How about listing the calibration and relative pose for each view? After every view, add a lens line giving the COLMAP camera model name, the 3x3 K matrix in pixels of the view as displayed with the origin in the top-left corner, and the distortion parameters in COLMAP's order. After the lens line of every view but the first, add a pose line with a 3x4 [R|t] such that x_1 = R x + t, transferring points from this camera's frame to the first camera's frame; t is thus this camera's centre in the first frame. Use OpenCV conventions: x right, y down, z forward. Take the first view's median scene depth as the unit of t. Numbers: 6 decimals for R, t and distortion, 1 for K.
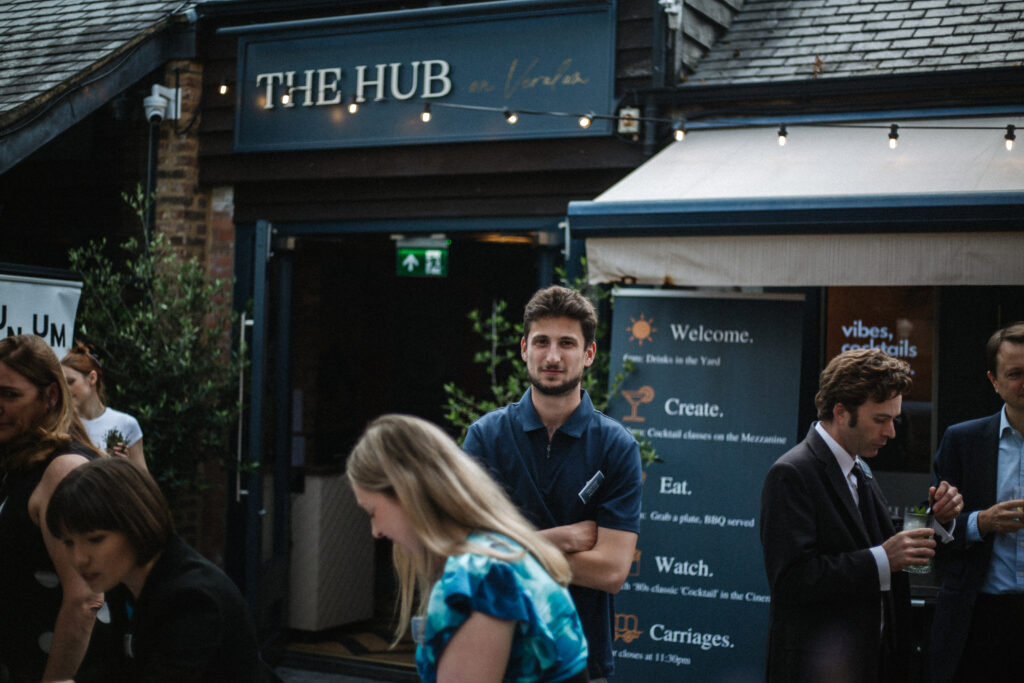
lens RADIAL K [[1502.0, 0, 512.0], [0, 1502.0, 341.5], [0, 0, 1]] dist [-0.105341, -0.073264]
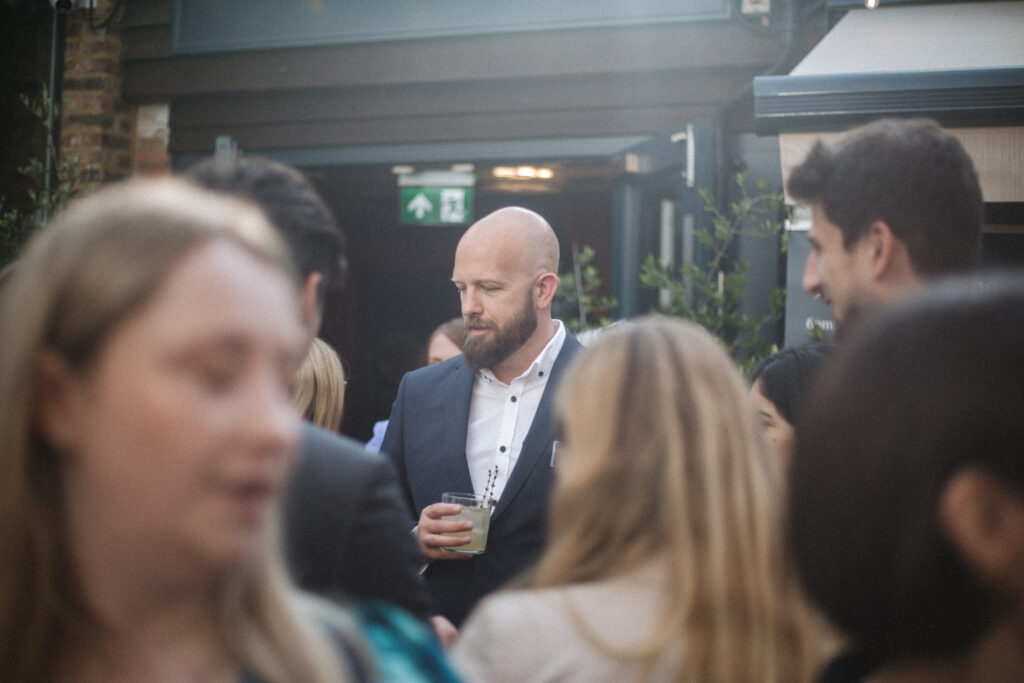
lens RADIAL K [[1534.0, 0, 516.3], [0, 1534.0, 320.9], [0, 0, 1]] dist [-0.087285, -0.097286]
pose [[0.996011, 0.000331, 0.089232, -0.085383], [0.001315, 0.999830, -0.018383, 0.016517], [-0.089223, 0.018427, 0.995841, 0.251351]]
